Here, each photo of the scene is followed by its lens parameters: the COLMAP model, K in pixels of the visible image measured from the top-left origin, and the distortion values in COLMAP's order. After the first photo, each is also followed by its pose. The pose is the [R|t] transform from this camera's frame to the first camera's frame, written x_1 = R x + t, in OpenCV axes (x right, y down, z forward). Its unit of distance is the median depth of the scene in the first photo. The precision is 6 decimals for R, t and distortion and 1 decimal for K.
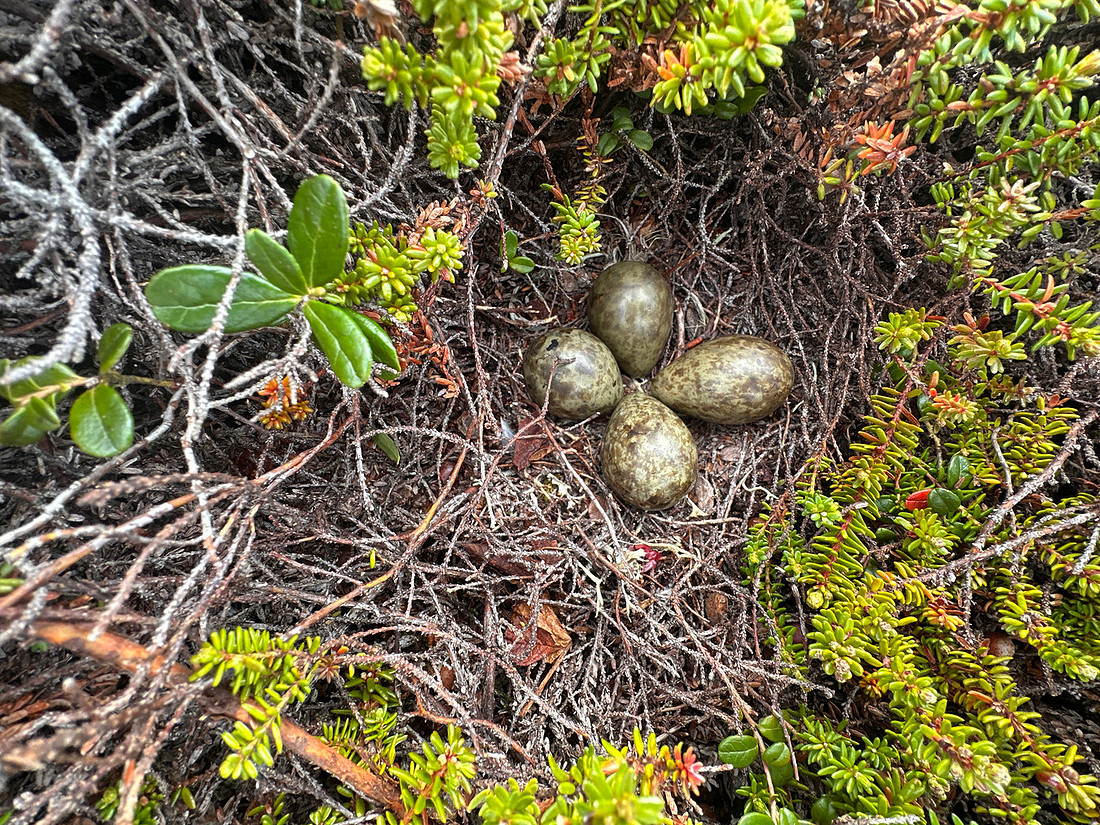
lens RADIAL K [[440.3, 0, 565.5], [0, 440.3, 380.6], [0, 0, 1]] dist [-0.001265, 0.001380]
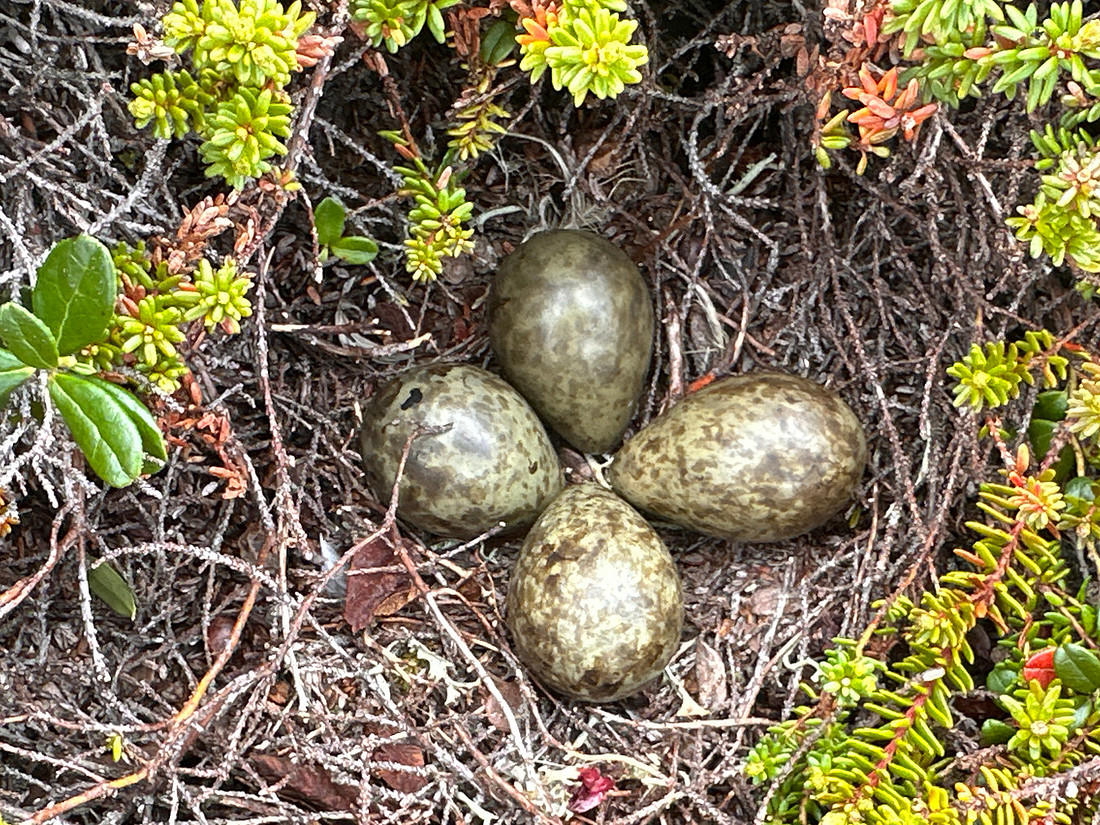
lens RADIAL K [[1559.4, 0, 549.7], [0, 1559.4, 415.7], [0, 0, 1]] dist [0.008802, 0.000000]
pose [[0.999564, -0.014306, -0.025838, 0.186756], [0.013961, 0.999812, -0.013465, -0.031437], [0.026026, 0.013098, 0.999575, -0.904341]]
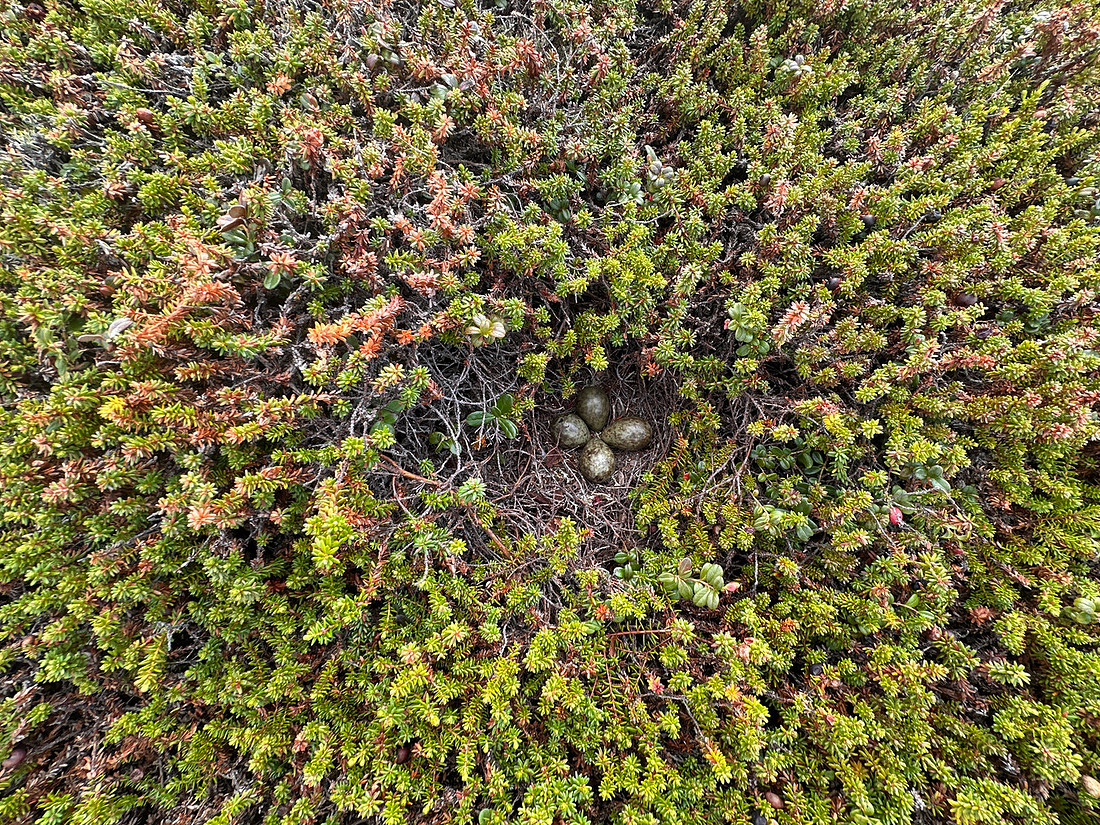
lens RADIAL K [[440.3, 0, 555.2], [0, 440.3, 390.2], [0, 0, 1]] dist [-0.001265, 0.001380]
pose [[0.996753, -0.010018, -0.079892, 0.151958], [0.005154, 0.998133, -0.060863, -0.102284], [0.080352, 0.060254, 0.994944, -1.681615]]
